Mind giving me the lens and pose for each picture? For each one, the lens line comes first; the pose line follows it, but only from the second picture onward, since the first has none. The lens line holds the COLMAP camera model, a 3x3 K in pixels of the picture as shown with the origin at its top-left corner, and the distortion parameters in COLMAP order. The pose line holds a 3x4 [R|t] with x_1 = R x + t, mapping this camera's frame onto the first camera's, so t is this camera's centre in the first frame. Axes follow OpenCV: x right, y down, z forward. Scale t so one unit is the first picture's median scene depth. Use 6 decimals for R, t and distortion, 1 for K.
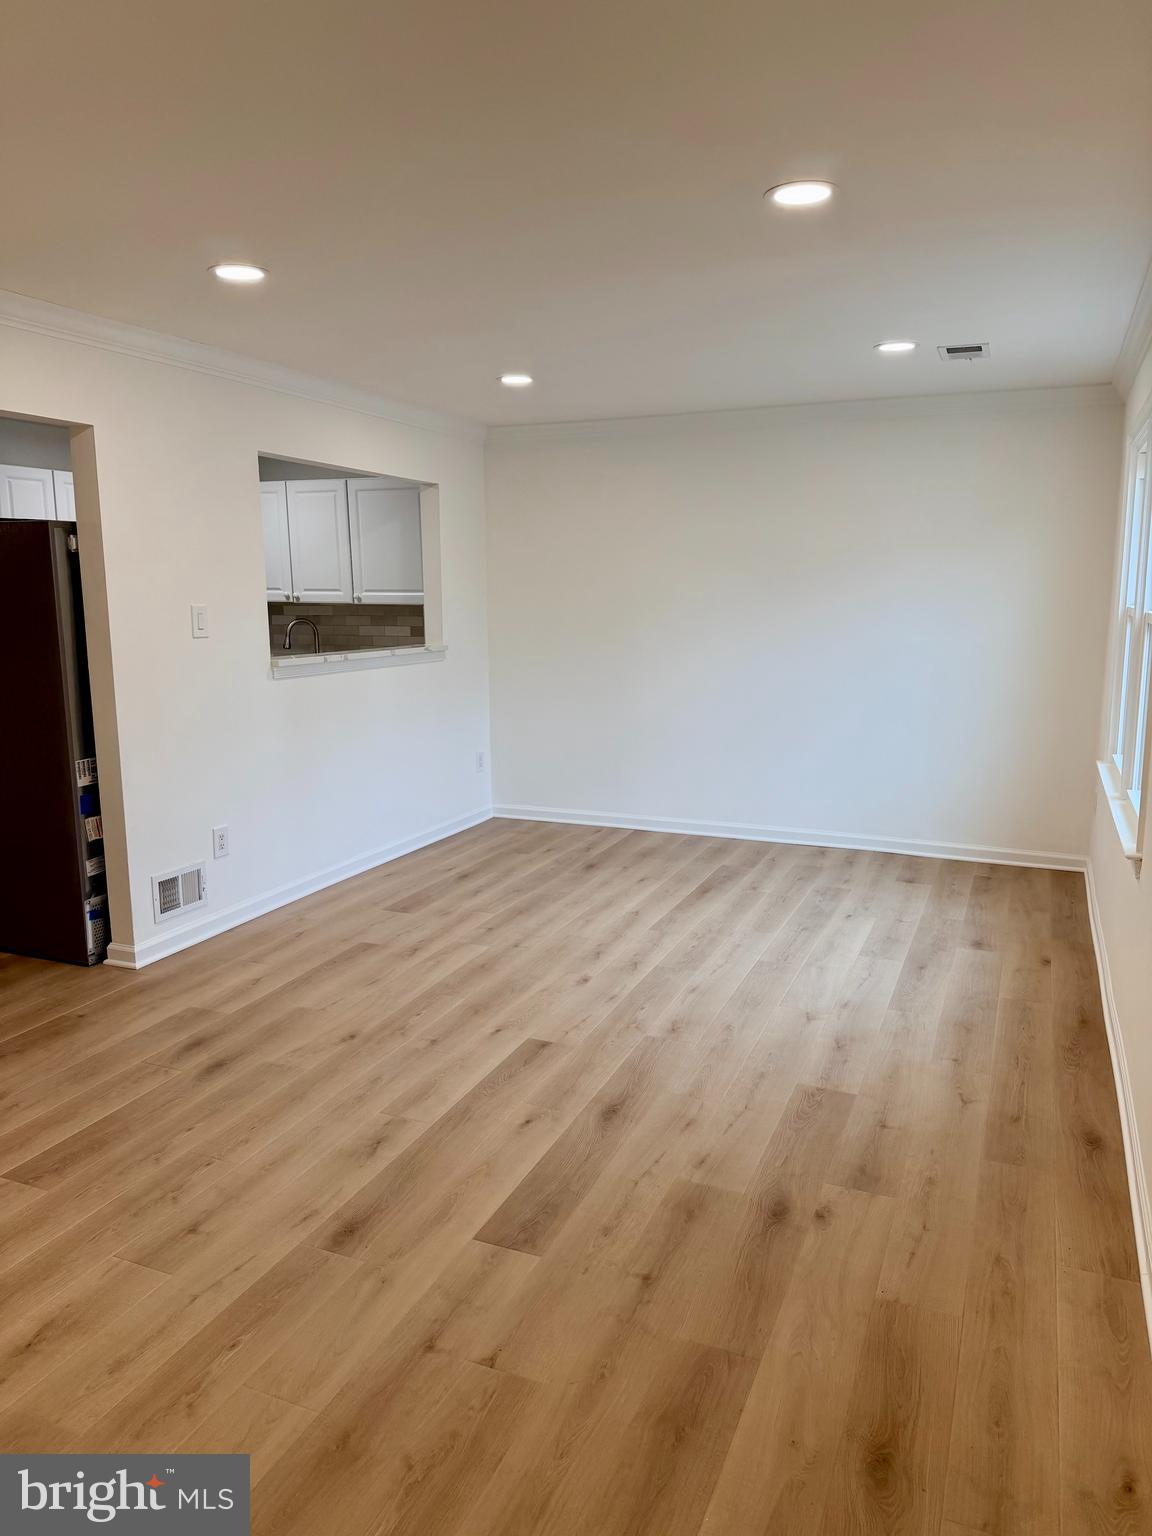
lens RADIAL K [[1075.7, 0, 576.0], [0, 1075.7, 768.0], [0, 0, 1]] dist [0.119771, -0.185461]
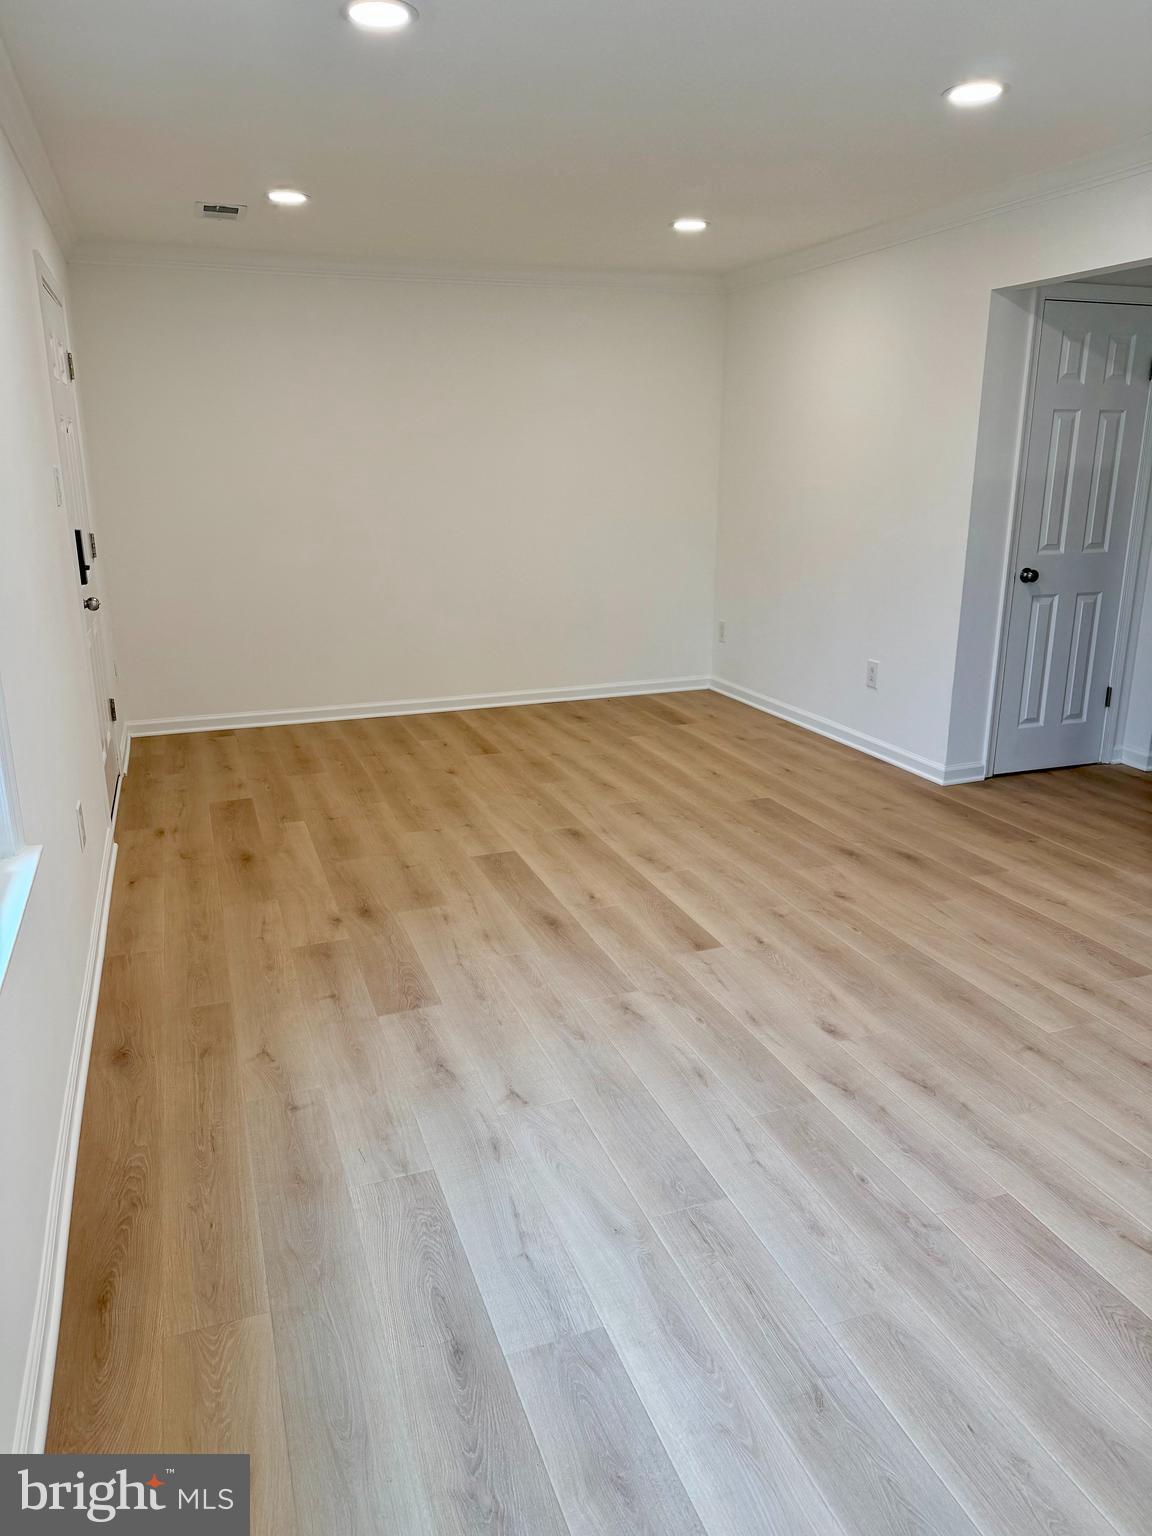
lens RADIAL K [[1086.0, 0, 585.4], [0, 1086.0, 766.2], [0, 0, 1]] dist [0.153594, -0.287624]
pose [[-0.731601, 0.191137, -0.654390, 0.670486], [-0.105552, 0.916559, 0.385719, -0.254652], [0.673512, 0.351264, -0.650380, 1.594723]]
